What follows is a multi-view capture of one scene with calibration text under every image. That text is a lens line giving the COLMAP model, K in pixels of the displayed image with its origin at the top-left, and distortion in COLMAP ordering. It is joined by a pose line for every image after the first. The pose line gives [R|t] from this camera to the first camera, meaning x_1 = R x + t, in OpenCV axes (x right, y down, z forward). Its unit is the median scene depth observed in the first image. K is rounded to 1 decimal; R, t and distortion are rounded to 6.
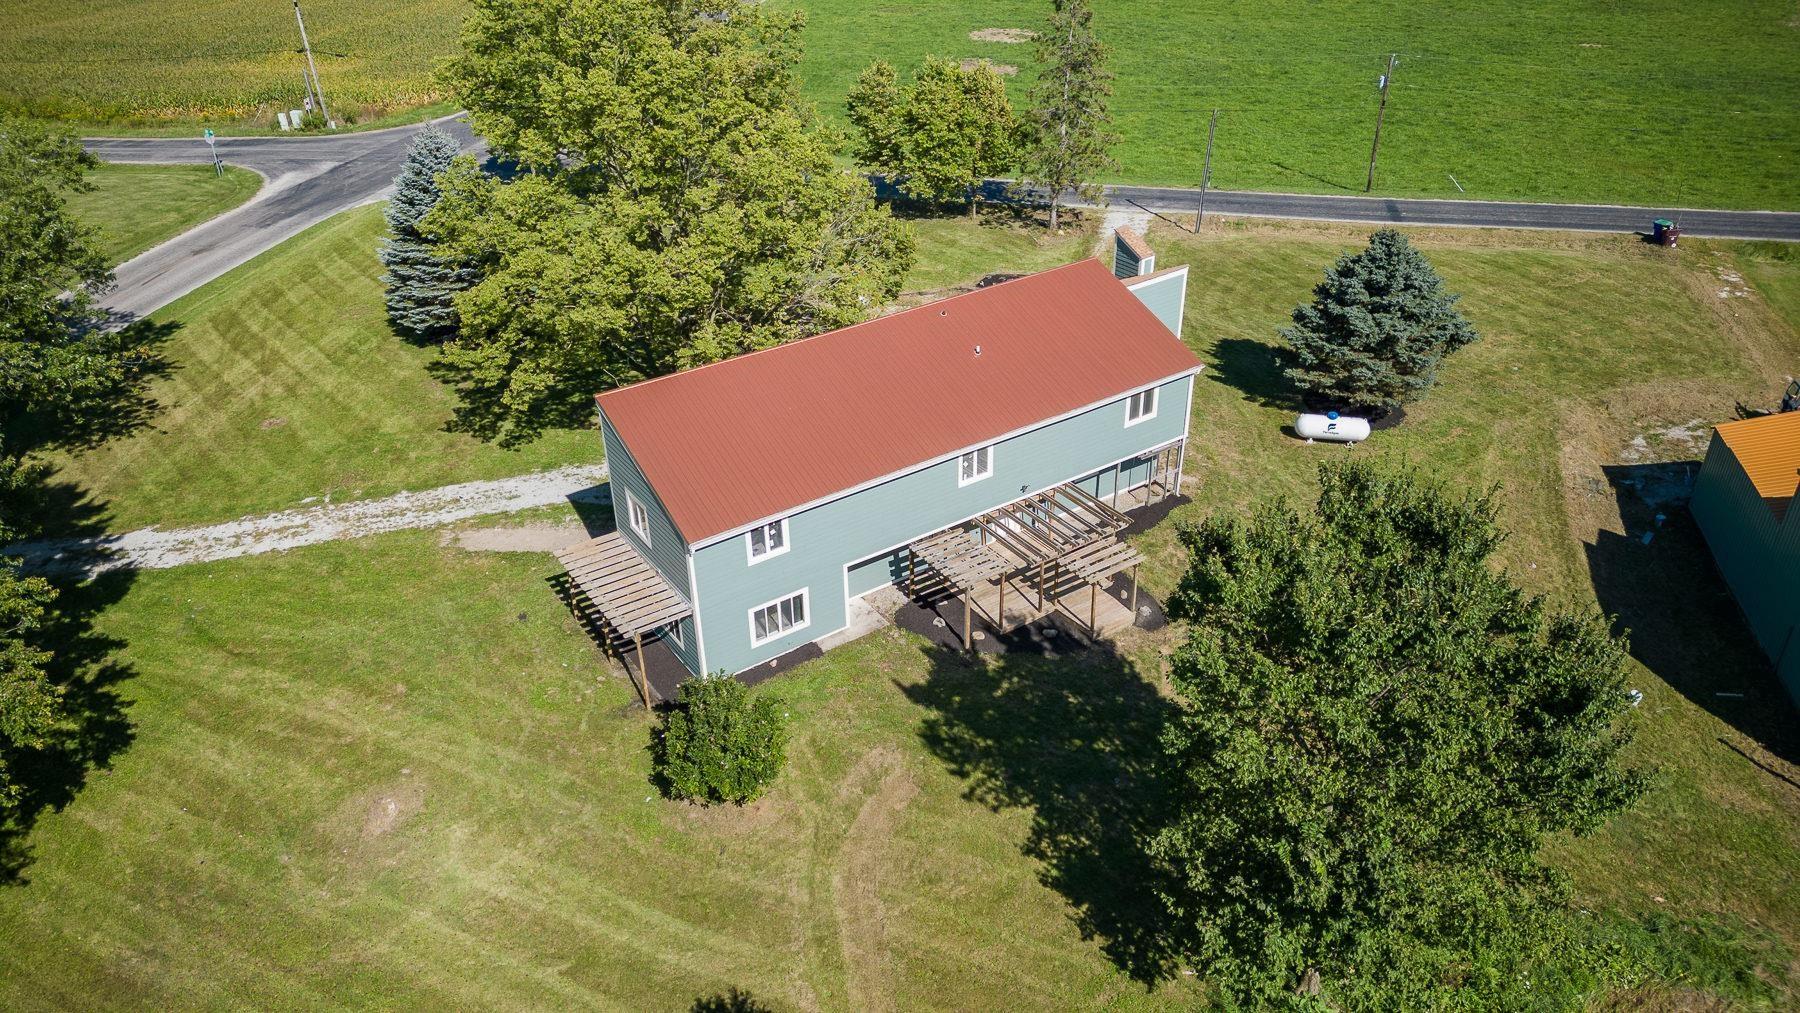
lens RADIAL K [[1262.0, 0, 888.2], [0, 1262.0, 494.8], [0, 0, 1]] dist [0.064420, -0.043780]
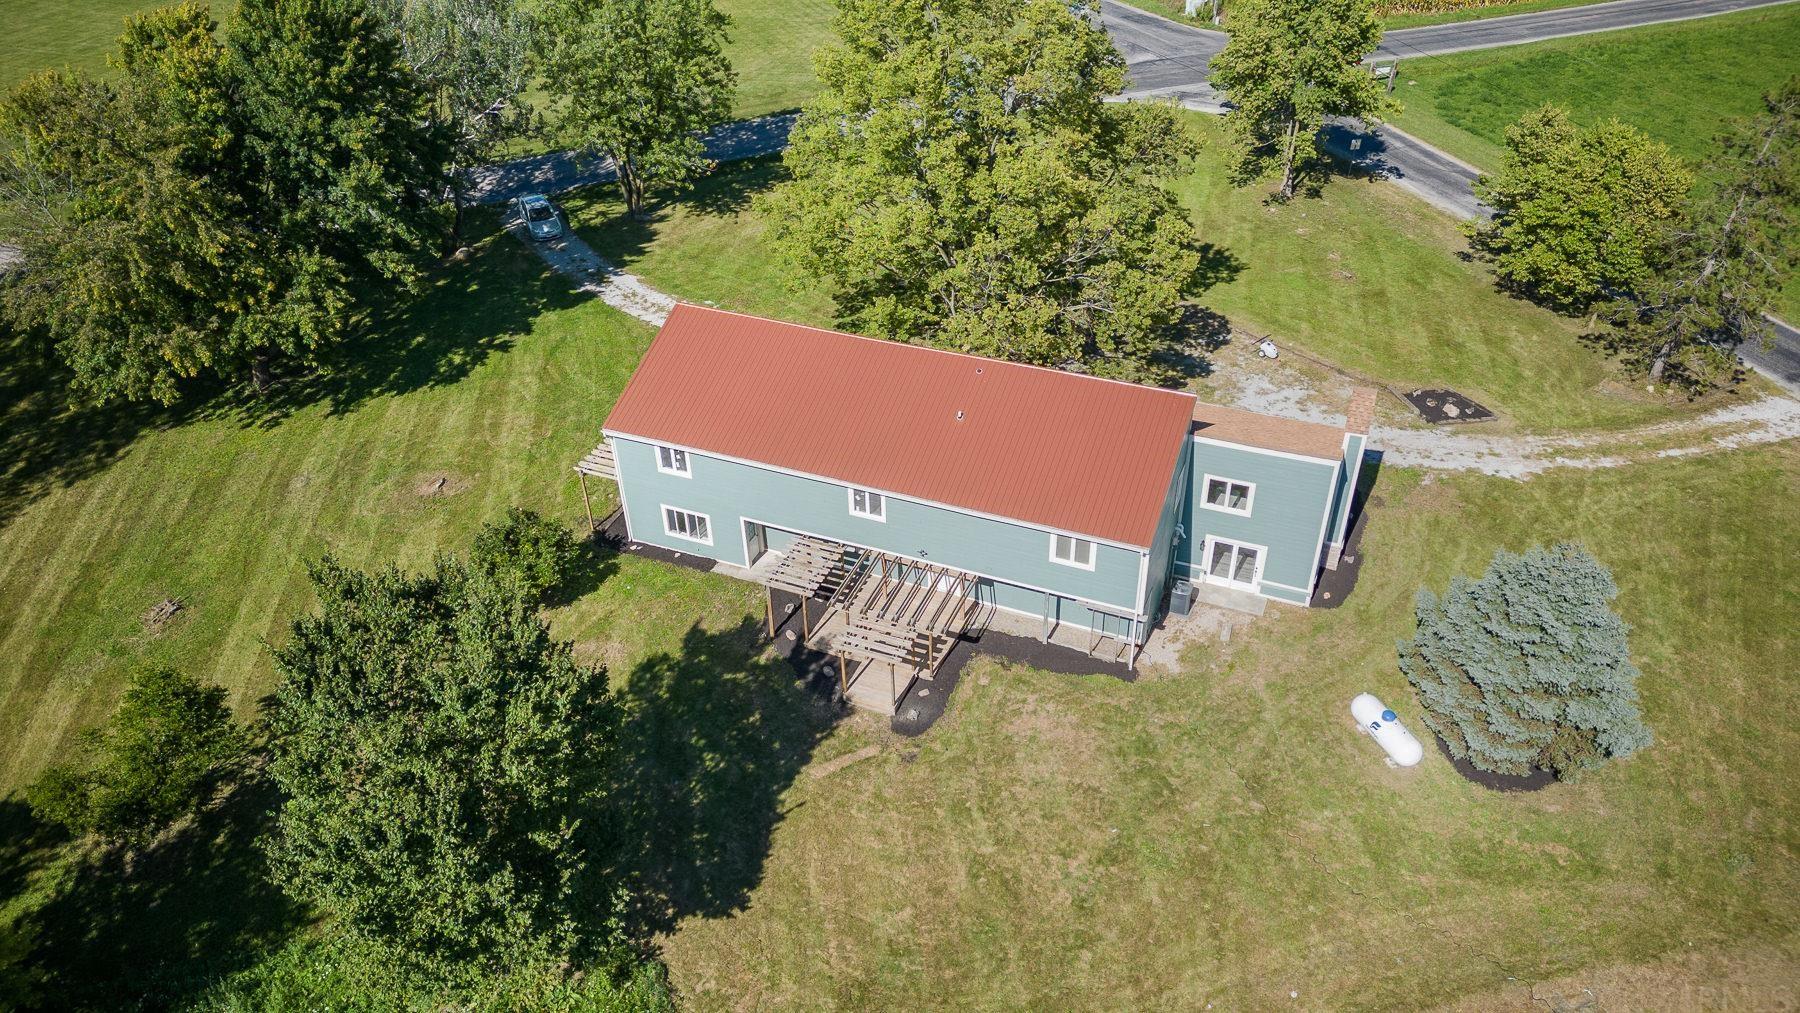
lens RADIAL K [[1262.0, 0, 906.5], [0, 1262.0, 492.7], [0, 0, 1]] dist [0.064420, -0.043780]
pose [[0.552132, 0.489609, -0.674858, 0.705733], [-0.409467, 0.864315, 0.292056, -0.313781], [0.726283, 0.115079, 0.677694, 0.265437]]
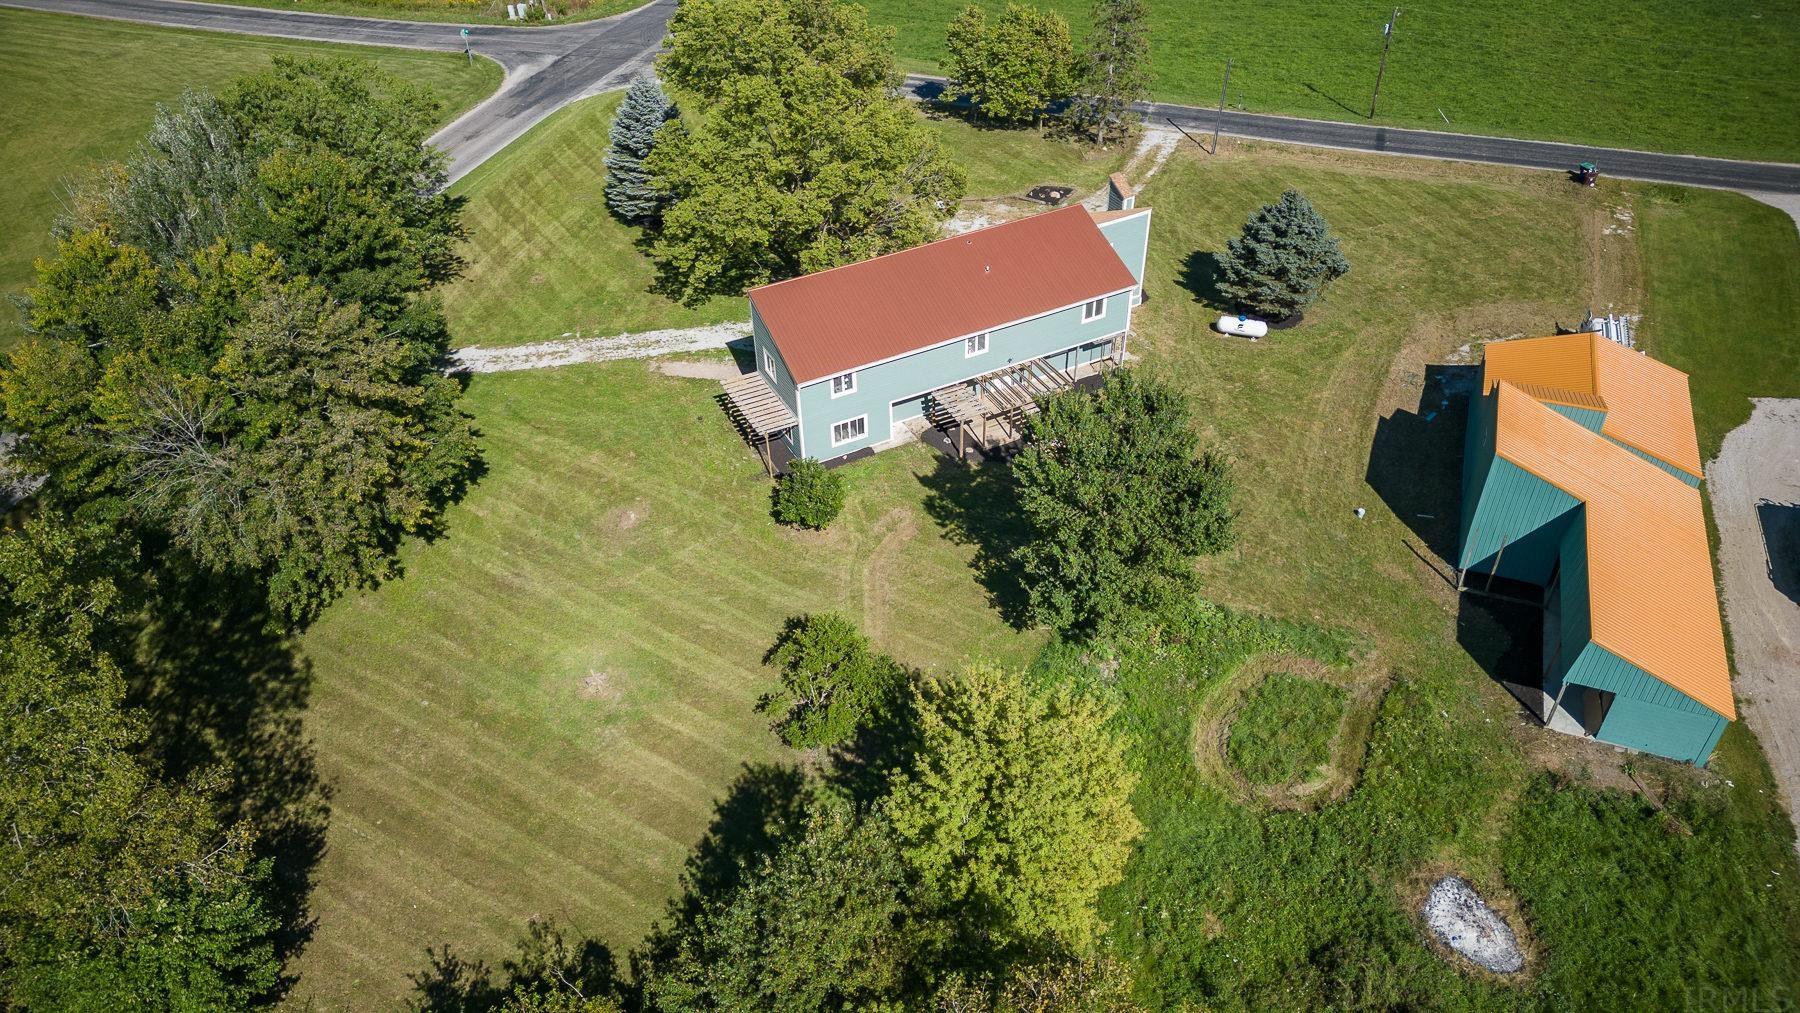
lens RADIAL K [[1262.0, 0, 899.5], [0, 1262.0, 515.2], [0, 0, 1]] dist [0.064420, -0.043780]
pose [[0.993255, 0.076228, -0.087372, 0.113405], [-0.061638, 0.985357, 0.158971, -0.052369], [0.098210, -0.152513, 0.983410, -0.557439]]
